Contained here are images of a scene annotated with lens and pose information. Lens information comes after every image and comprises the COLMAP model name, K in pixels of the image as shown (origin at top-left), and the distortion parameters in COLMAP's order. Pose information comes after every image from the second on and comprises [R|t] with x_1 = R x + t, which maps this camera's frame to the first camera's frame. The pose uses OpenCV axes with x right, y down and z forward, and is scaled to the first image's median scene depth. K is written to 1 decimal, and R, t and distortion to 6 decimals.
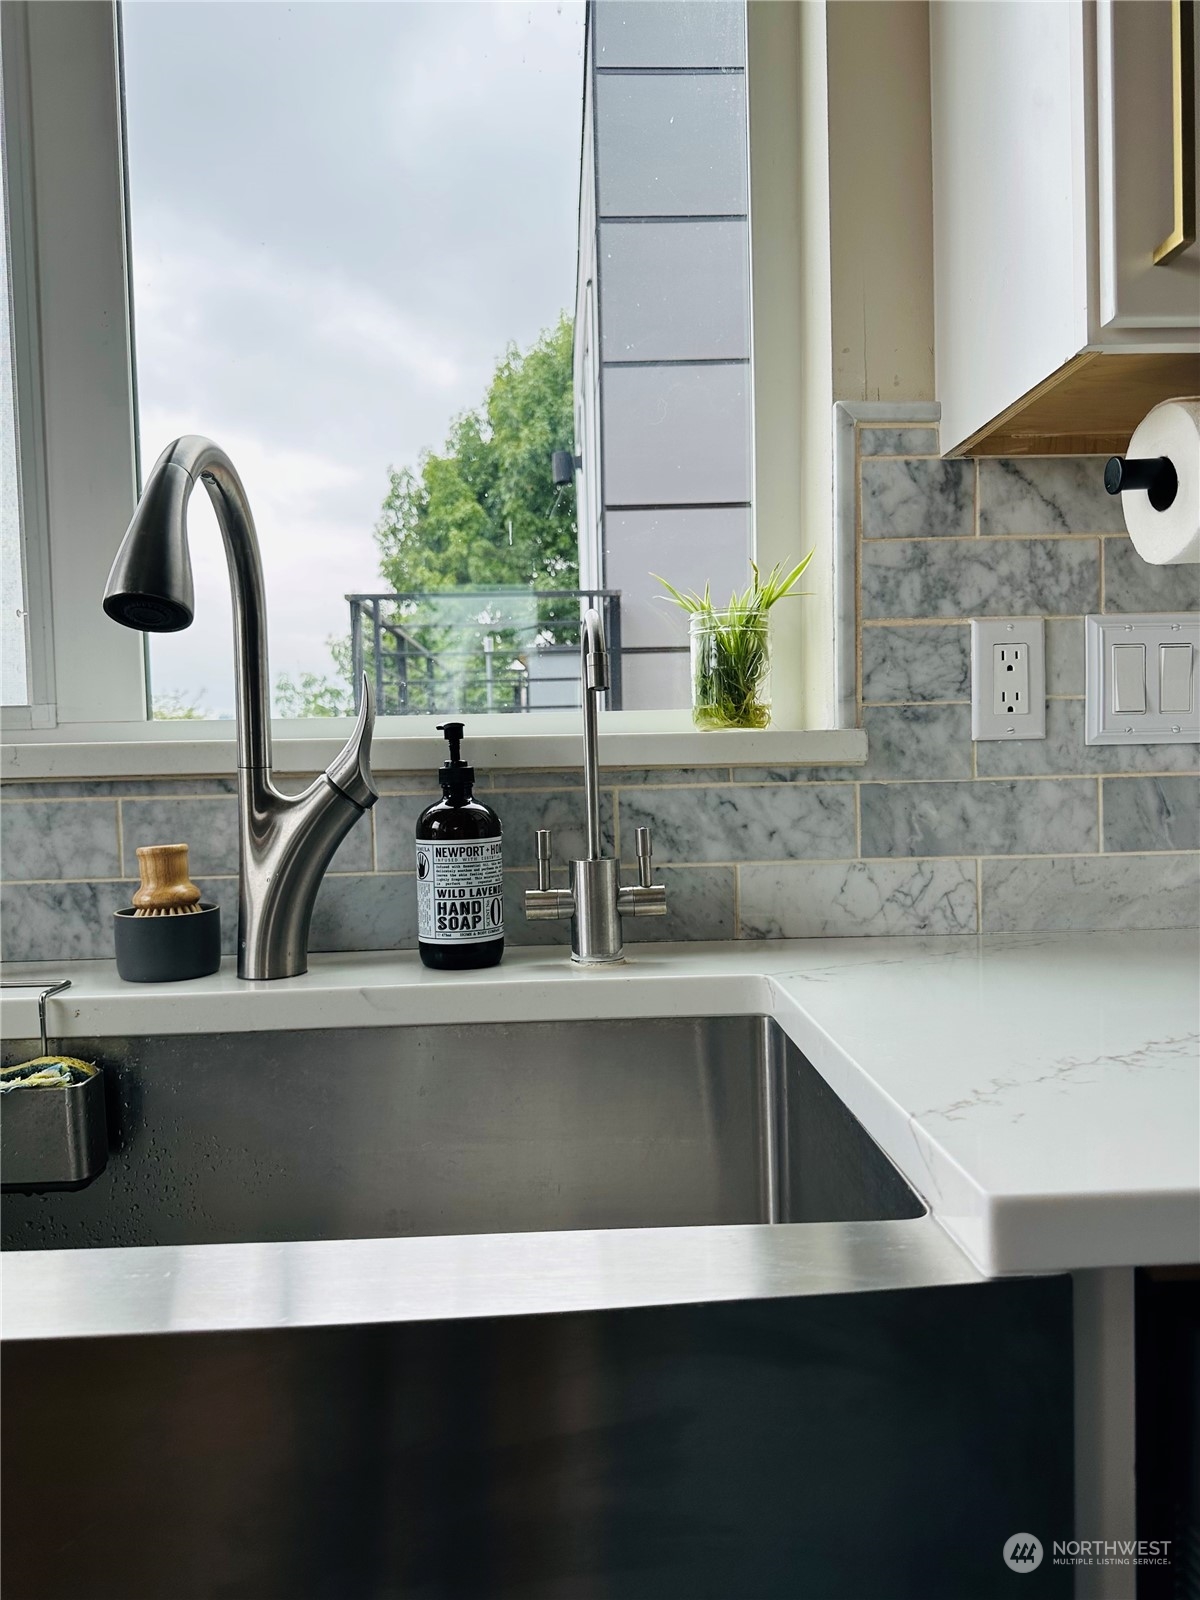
lens RADIAL K [[1146.9, 0, 608.4], [0, 1146.9, 791.7], [0, 0, 1]] dist [0.111949, -0.110076]
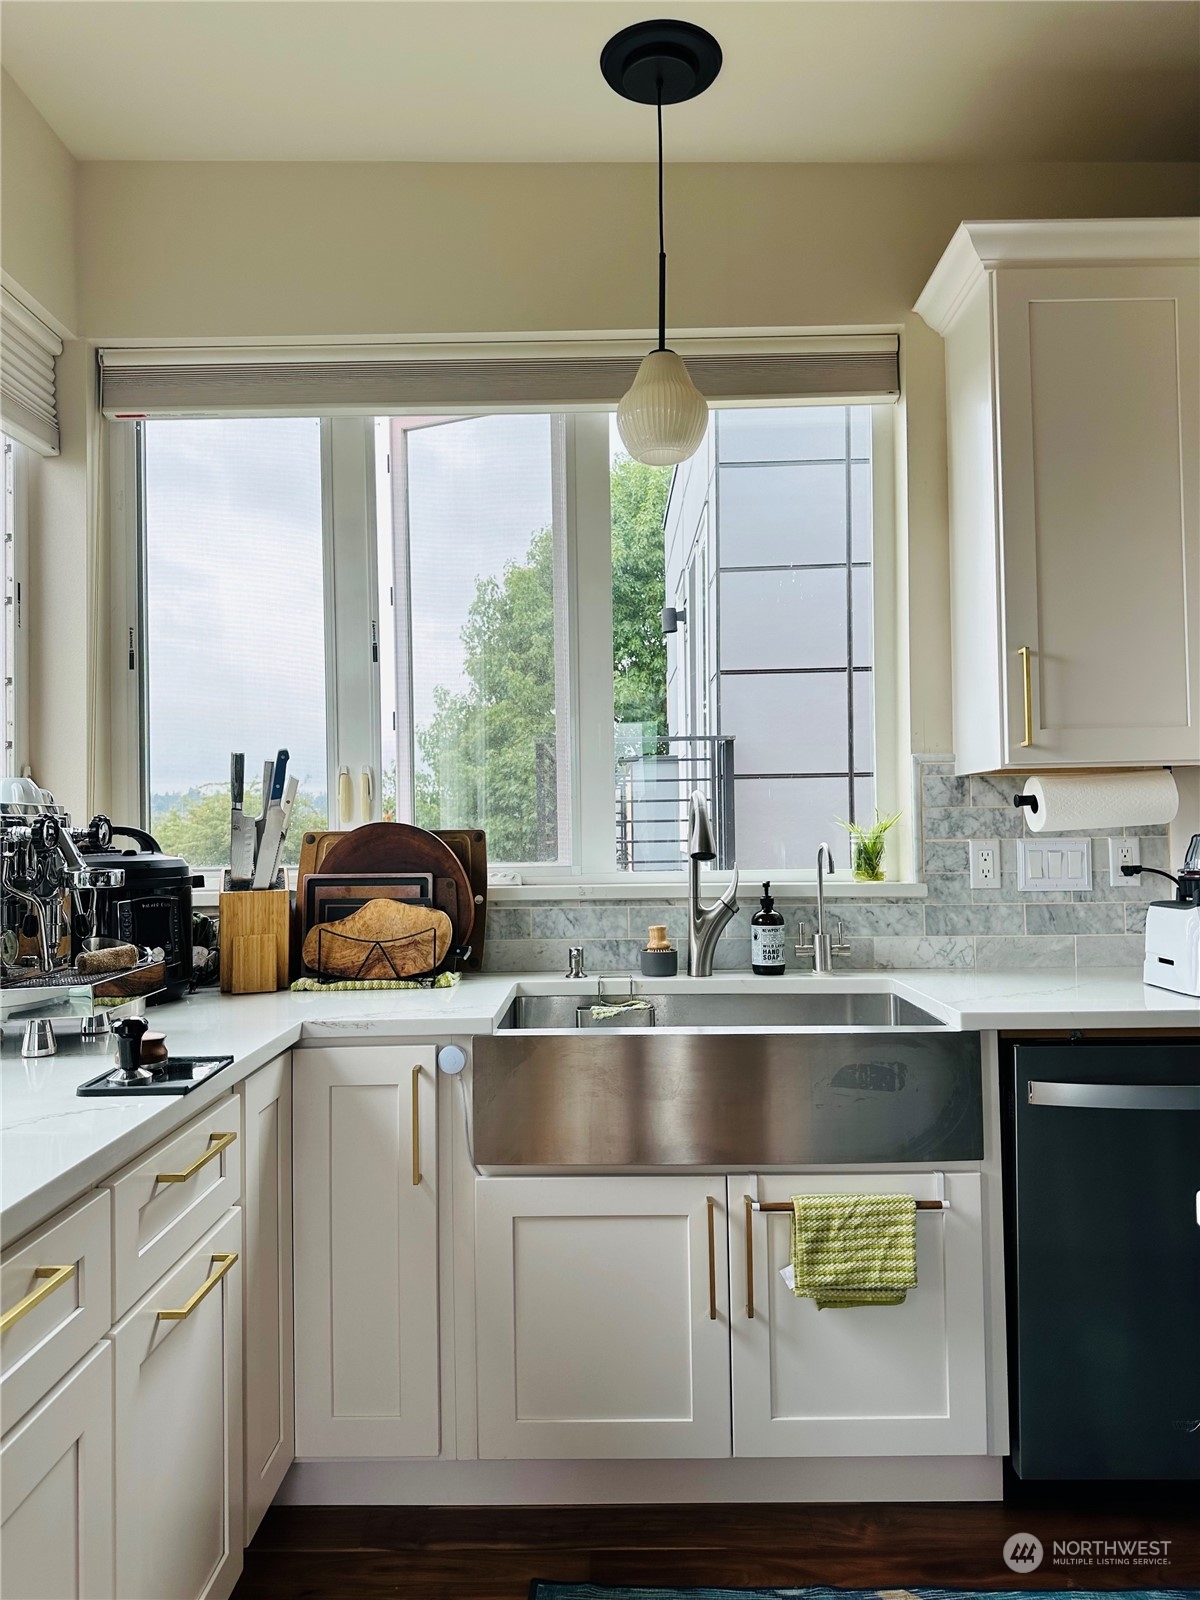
lens RADIAL K [[1138.6, 0, 600.0], [0, 1138.6, 800.0], [0, 0, 1]] dist [0.135531, -0.171512]
pose [[0.998854, 0.007596, -0.047246, -0.362012], [-0.010353, 0.998240, -0.058391, -0.081318], [0.046720, 0.058813, 0.997175, -1.505838]]
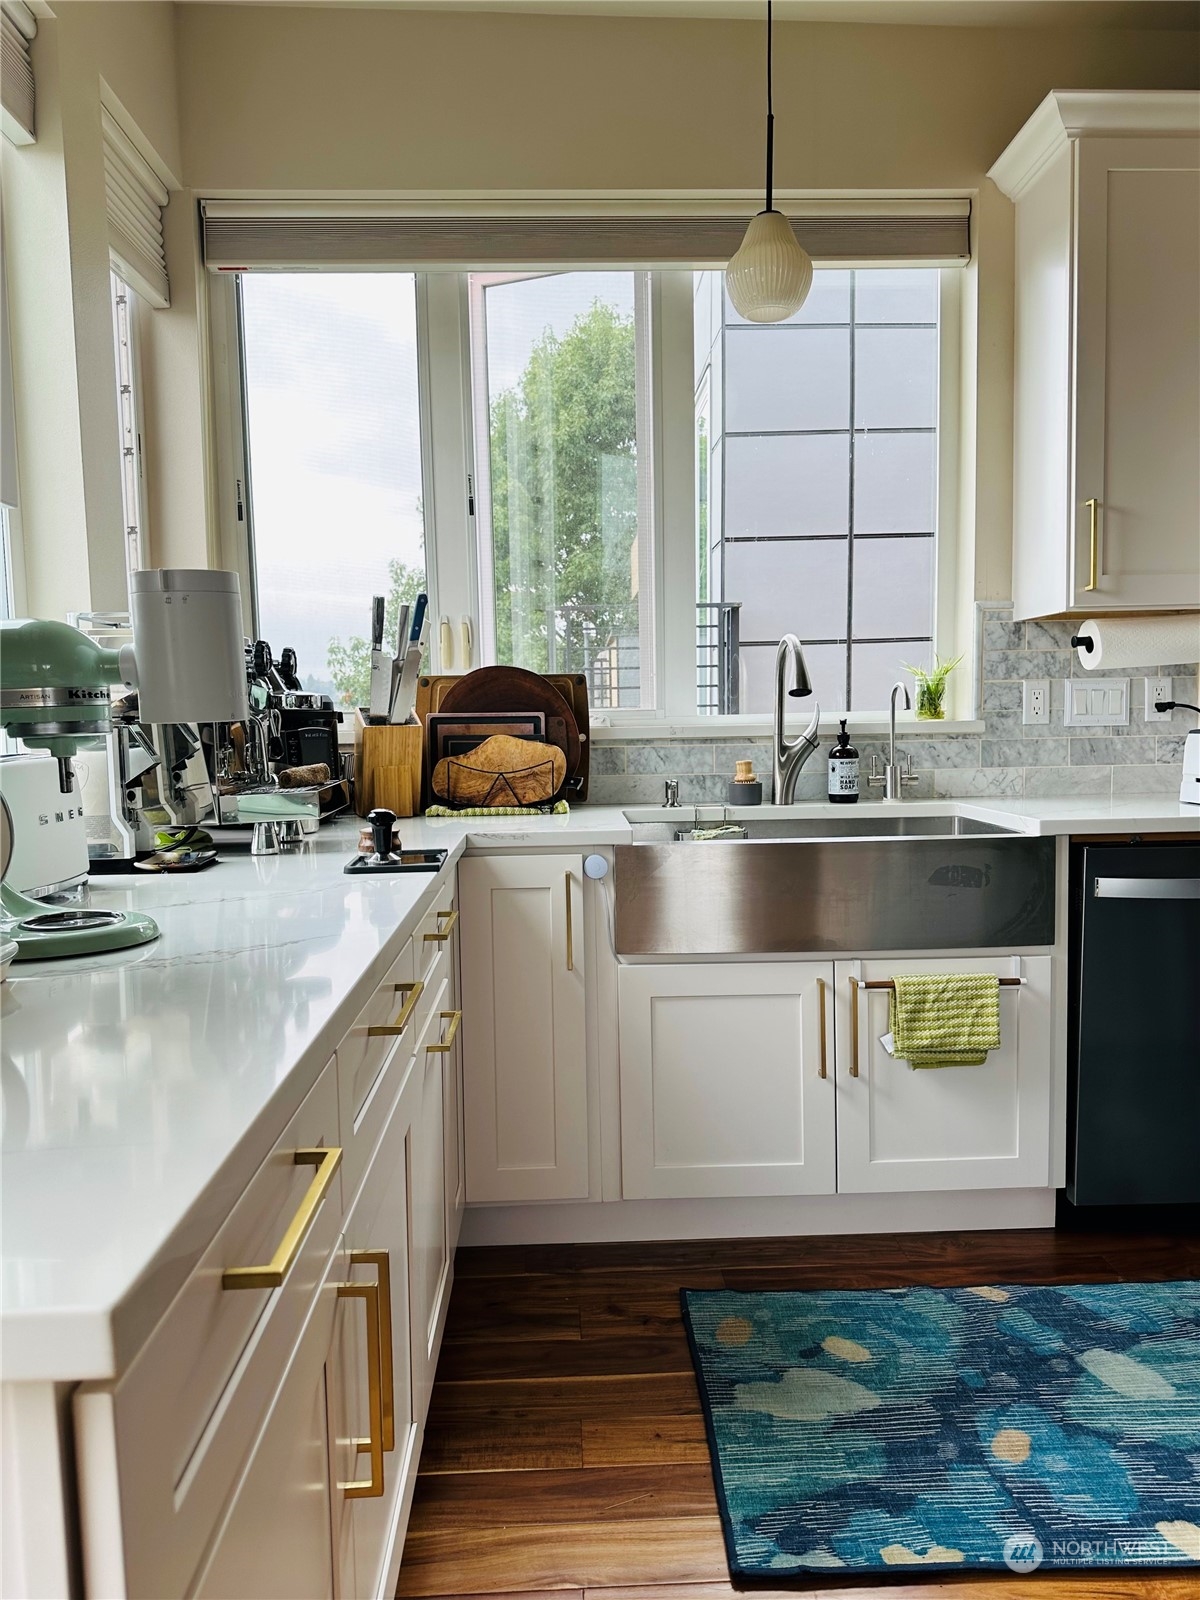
lens RADIAL K [[1146.9, 0, 608.4], [0, 1146.9, 791.7], [0, 0, 1]] dist [0.111949, -0.110076]
pose [[0.999971, 0.004172, 0.006318, -0.685537], [-0.004398, 0.999335, 0.036186, 0.019513], [-0.006163, -0.036213, 0.999325, -1.751719]]
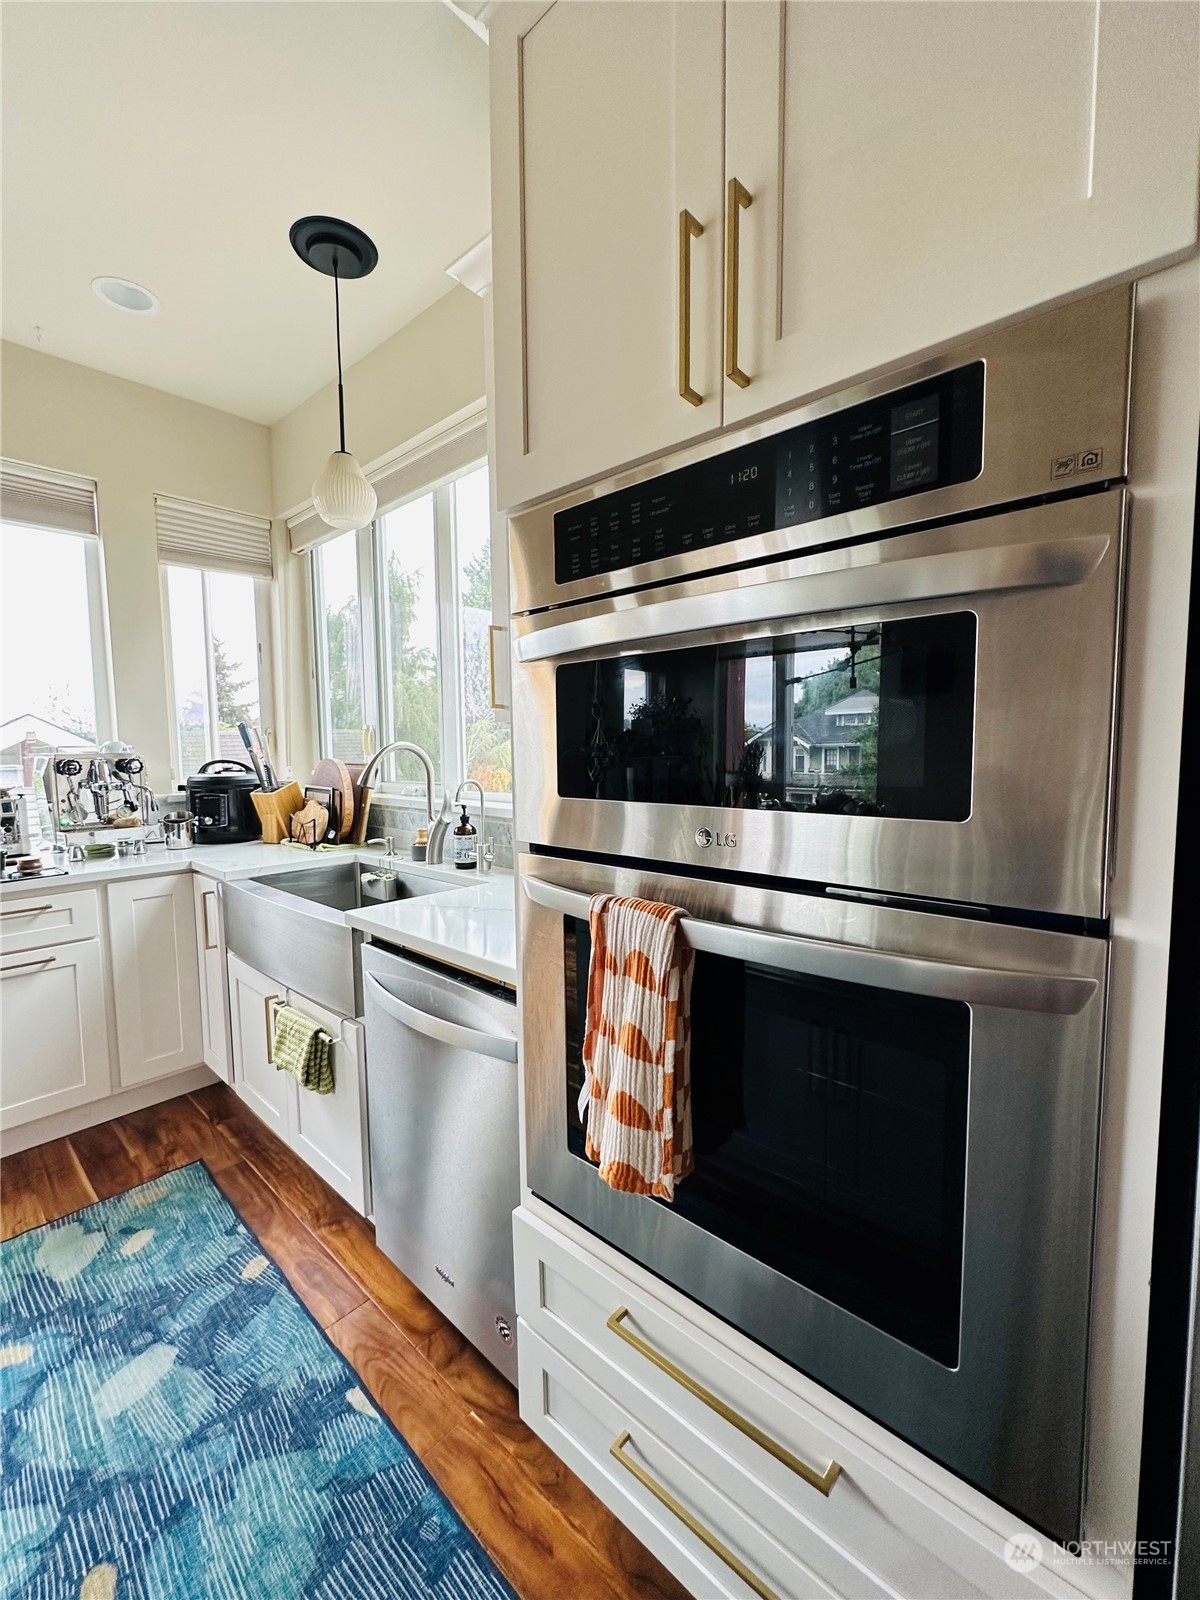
lens RADIAL K [[664.0, 0, 600.0], [0, 664.0, 800.0], [0, 0, 1]] dist [-0.002849, 0.000284]
pose [[0.703519, 0.072573, -0.706962, 1.562224], [-0.030080, 0.996922, 0.072406, -0.222265], [0.710040, -0.029673, 0.703536, -0.180117]]
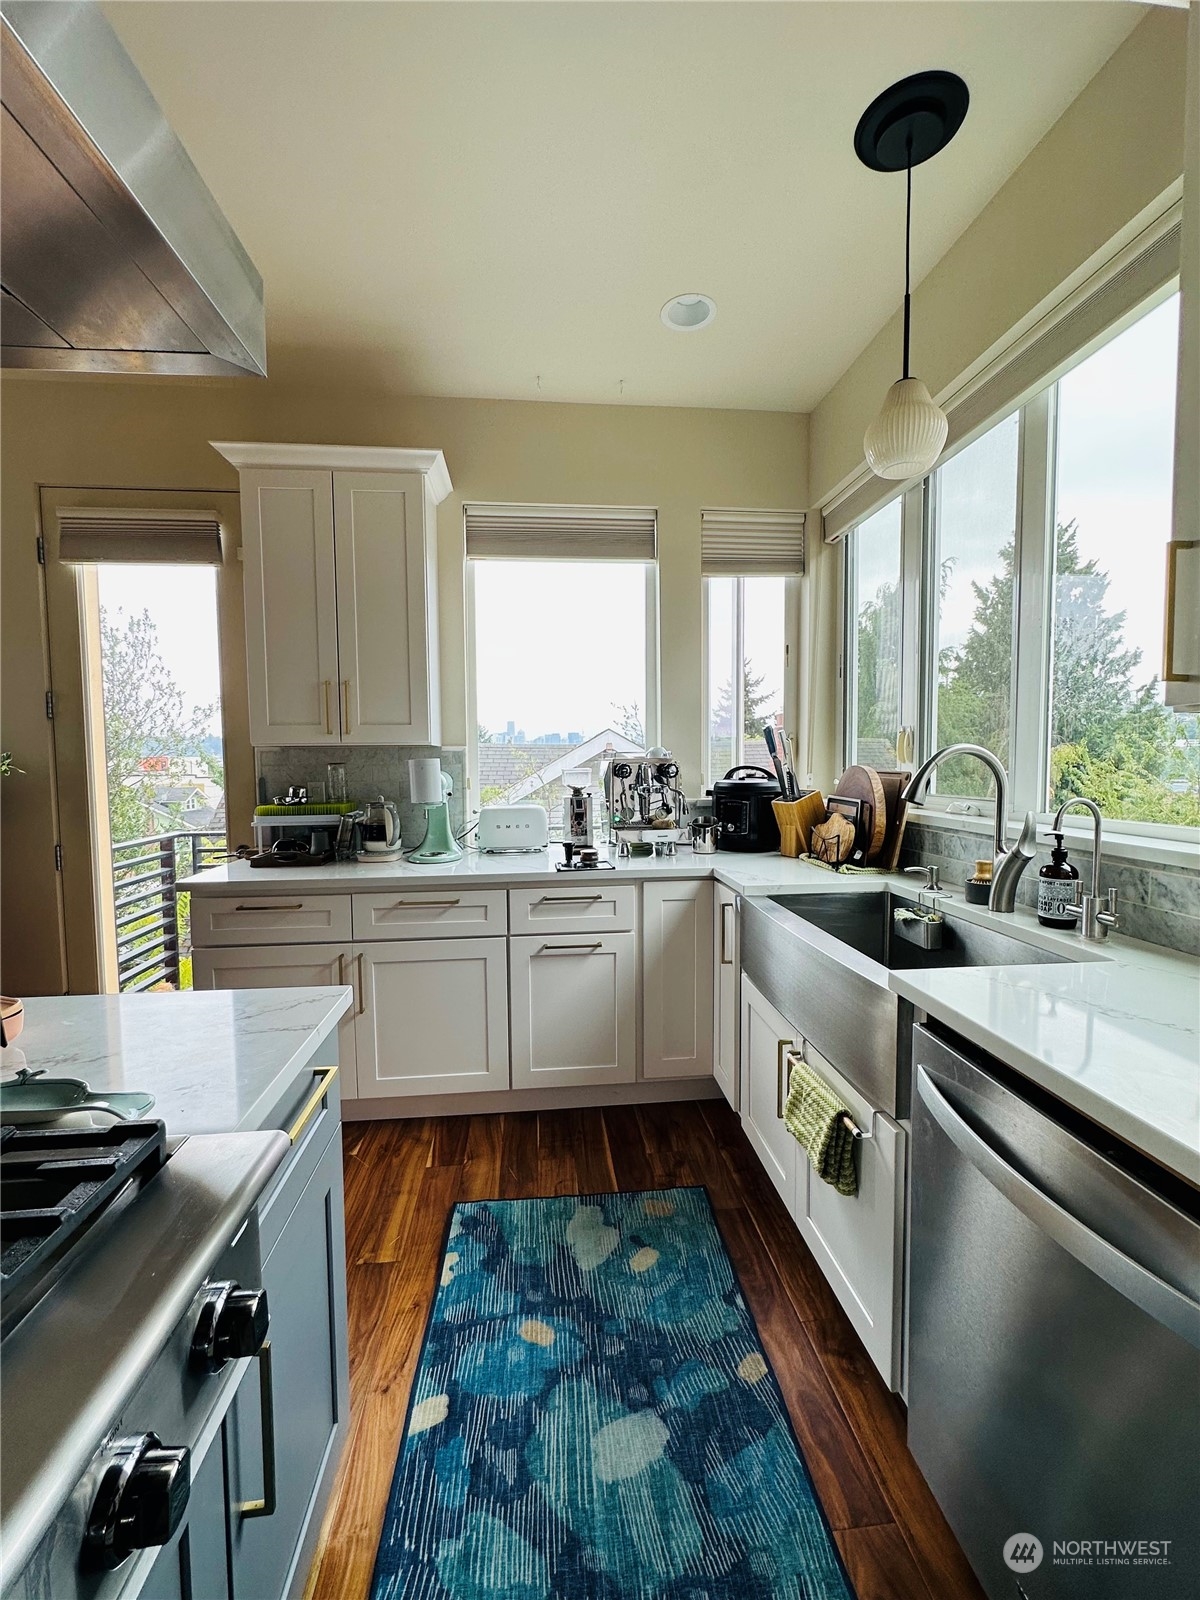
lens RADIAL K [[664.0, 0, 600.0], [0, 664.0, 800.0], [0, 0, 1]] dist [-0.002849, 0.000284]
pose [[0.053198, 0.082530, -0.995168, 1.175502], [-0.027801, 0.996315, 0.081139, -0.206296], [0.998197, 0.023350, 0.055296, -0.093574]]
